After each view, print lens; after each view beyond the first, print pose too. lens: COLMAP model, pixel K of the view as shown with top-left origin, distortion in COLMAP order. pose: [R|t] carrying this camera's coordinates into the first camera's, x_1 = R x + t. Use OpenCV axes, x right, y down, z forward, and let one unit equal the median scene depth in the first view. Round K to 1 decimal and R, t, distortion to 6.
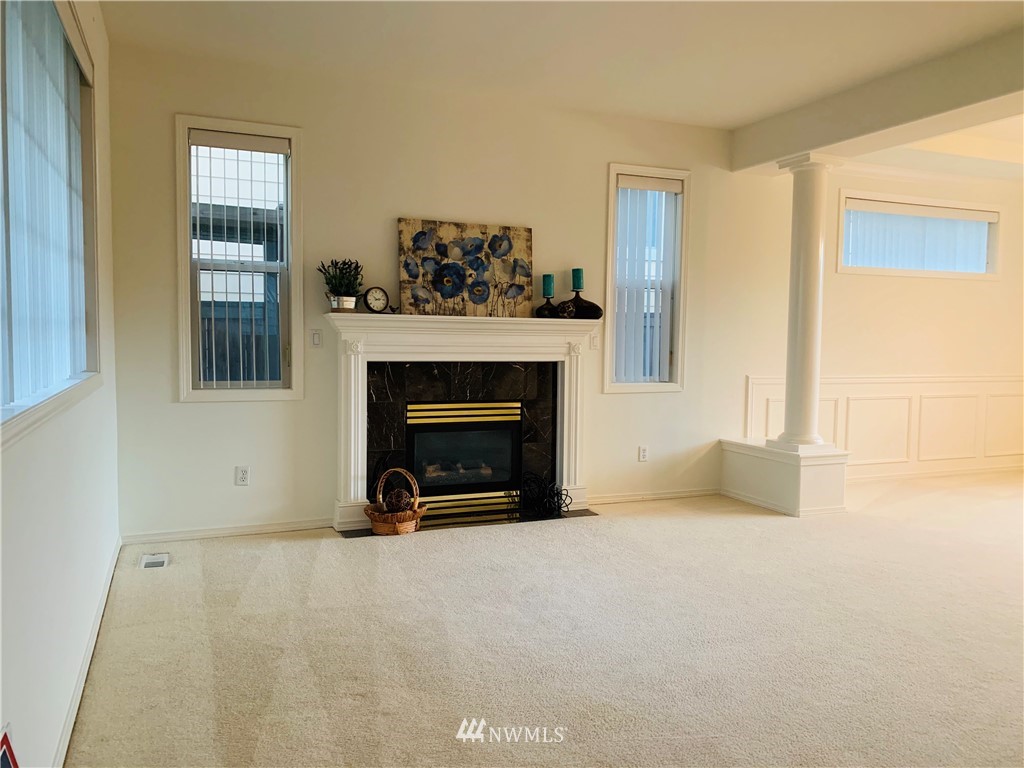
lens RADIAL K [[790.1, 0, 513.2], [0, 790.1, 383.4], [0, 0, 1]] dist [0.017949, -0.008361]
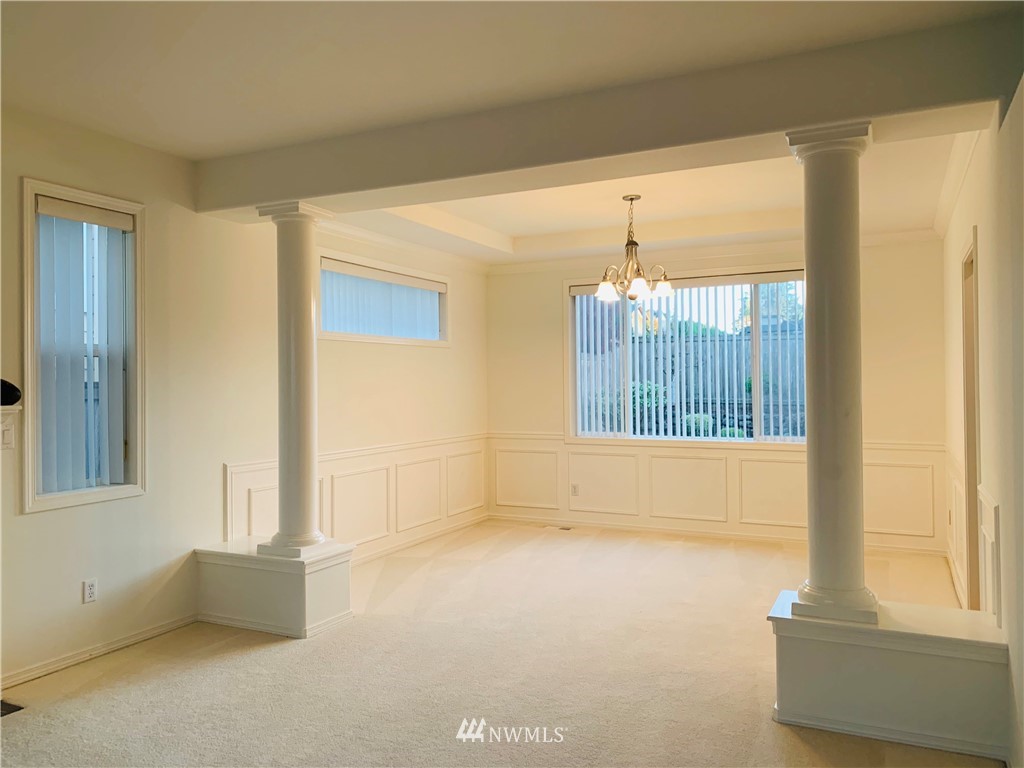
lens RADIAL K [[790.1, 0, 509.1], [0, 790.1, 377.8], [0, 0, 1]] dist [0.017949, -0.008361]
pose [[0.759858, -0.012000, 0.649978, -0.009244], [0.056600, 0.997254, -0.047756, -0.044702], [-0.647620, 0.073076, 0.758451, 0.203738]]
